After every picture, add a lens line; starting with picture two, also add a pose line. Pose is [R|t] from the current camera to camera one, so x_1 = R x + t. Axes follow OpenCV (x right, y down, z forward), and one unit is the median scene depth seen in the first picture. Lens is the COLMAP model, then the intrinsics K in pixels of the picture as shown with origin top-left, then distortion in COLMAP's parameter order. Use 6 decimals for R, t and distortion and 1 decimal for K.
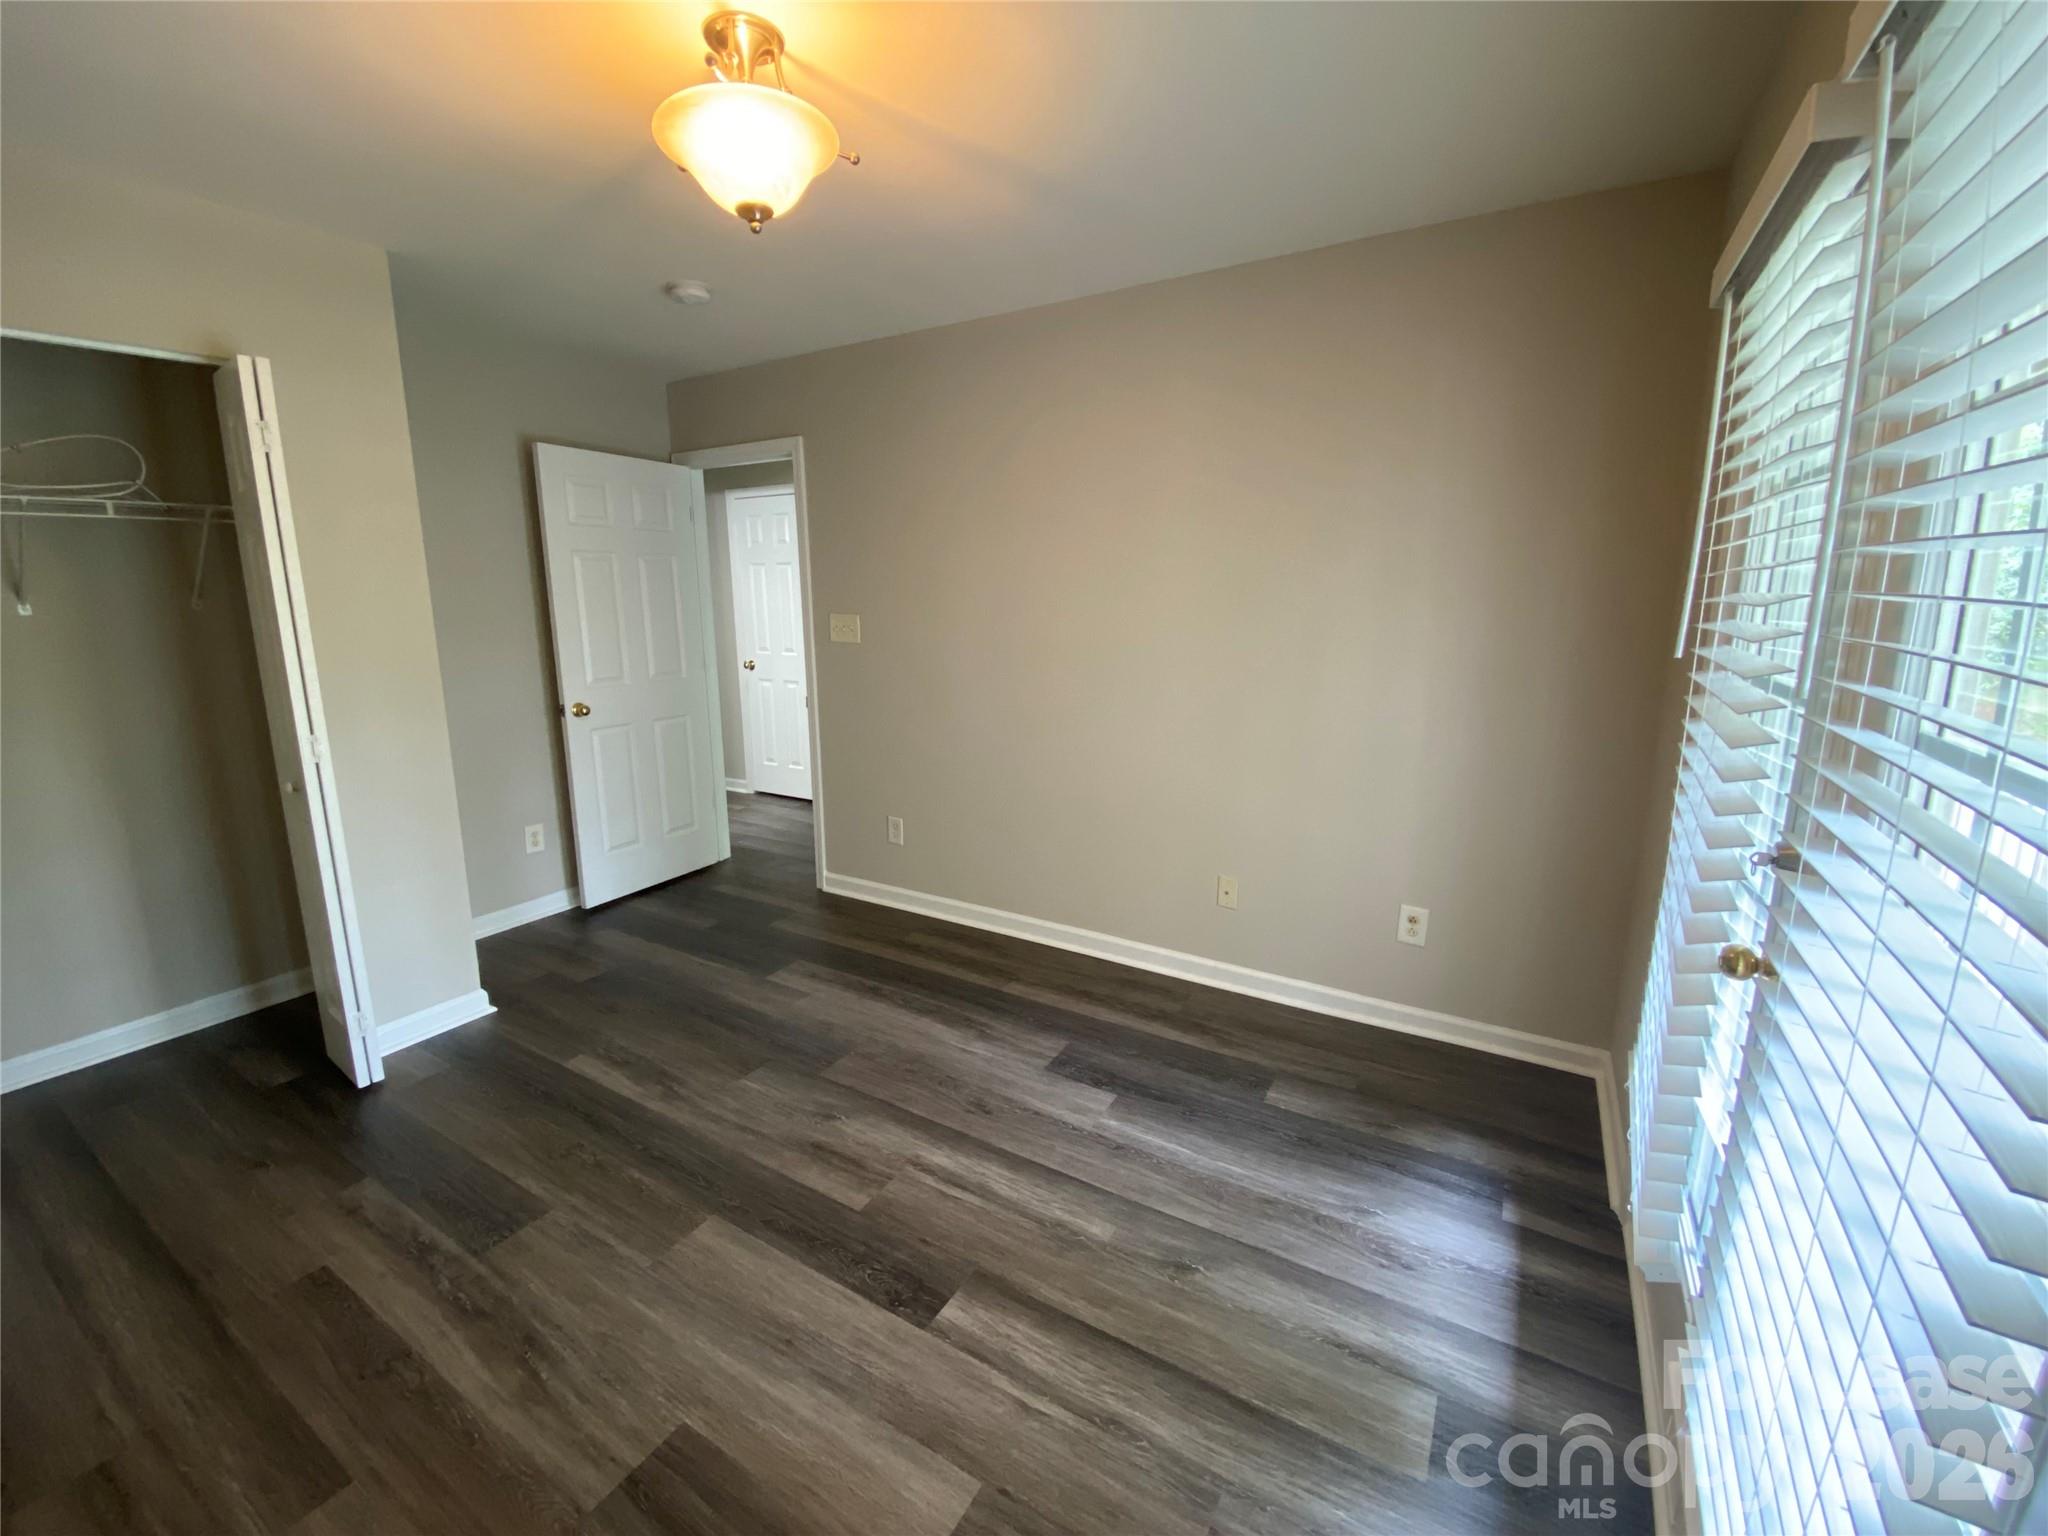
lens RADIAL K [[835.2, 0, 1019.3], [0, 835.2, 745.9], [0, 0, 1]] dist [0.018153, -0.017714]
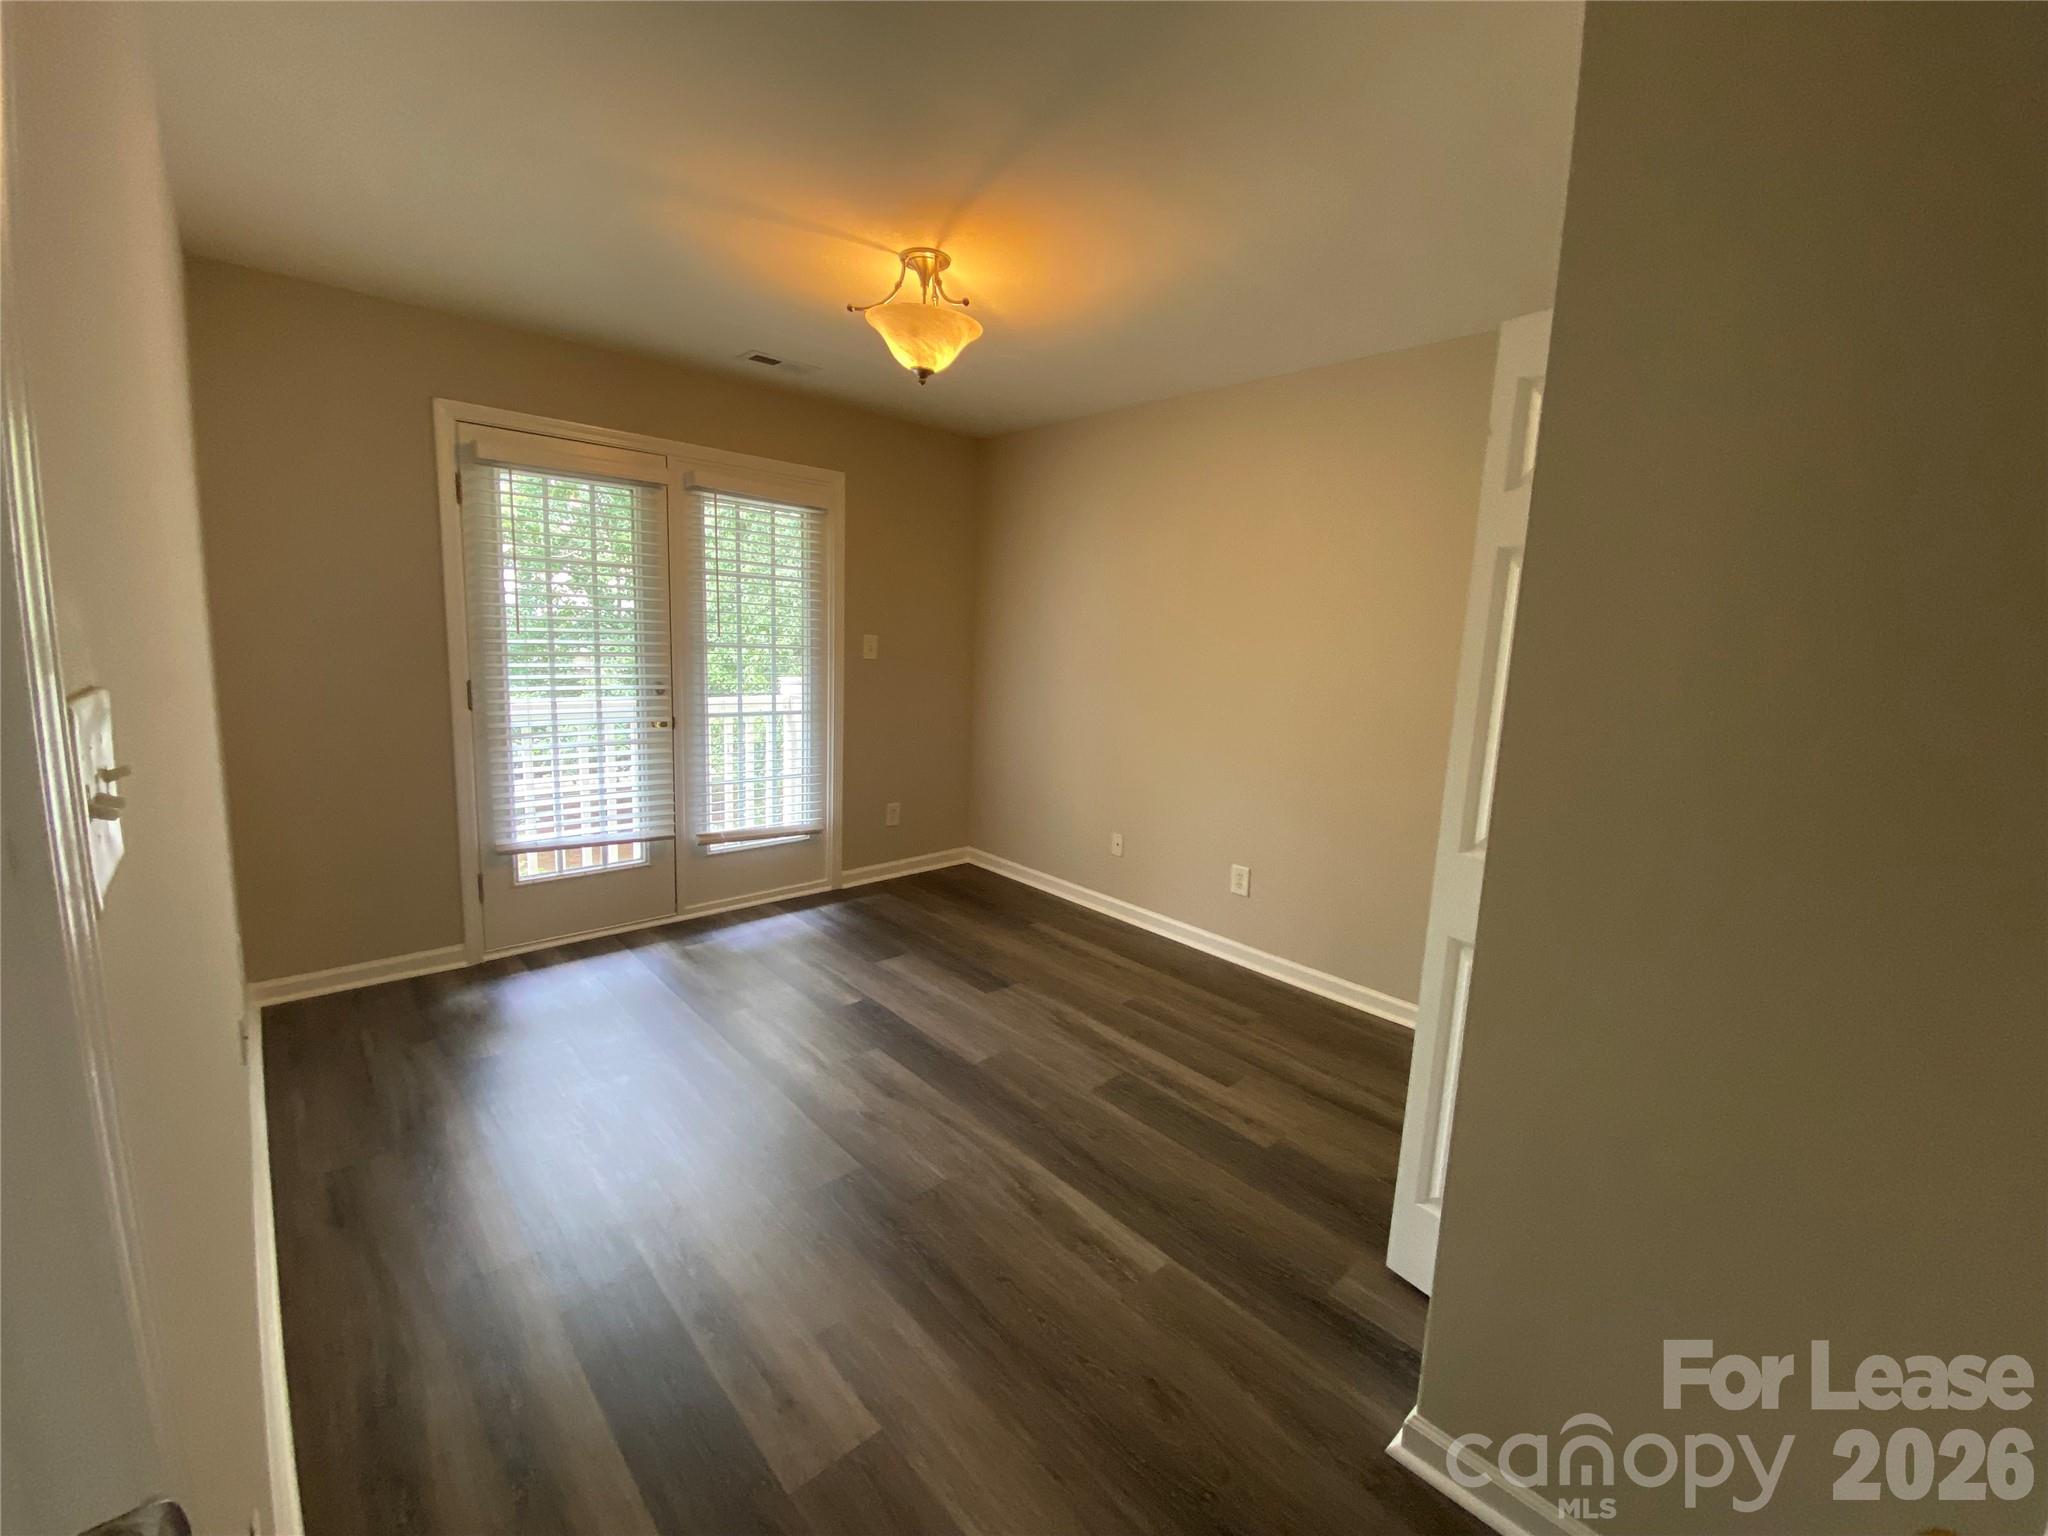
lens RADIAL K [[835.2, 0, 1019.3], [0, 835.2, 745.9], [0, 0, 1]] dist [0.018153, -0.017714]
pose [[-0.960039, -0.077166, 0.269017, -0.777585], [0.014870, 0.945815, 0.324366, -0.392816], [-0.279471, 0.315404, -0.906872, 2.093839]]
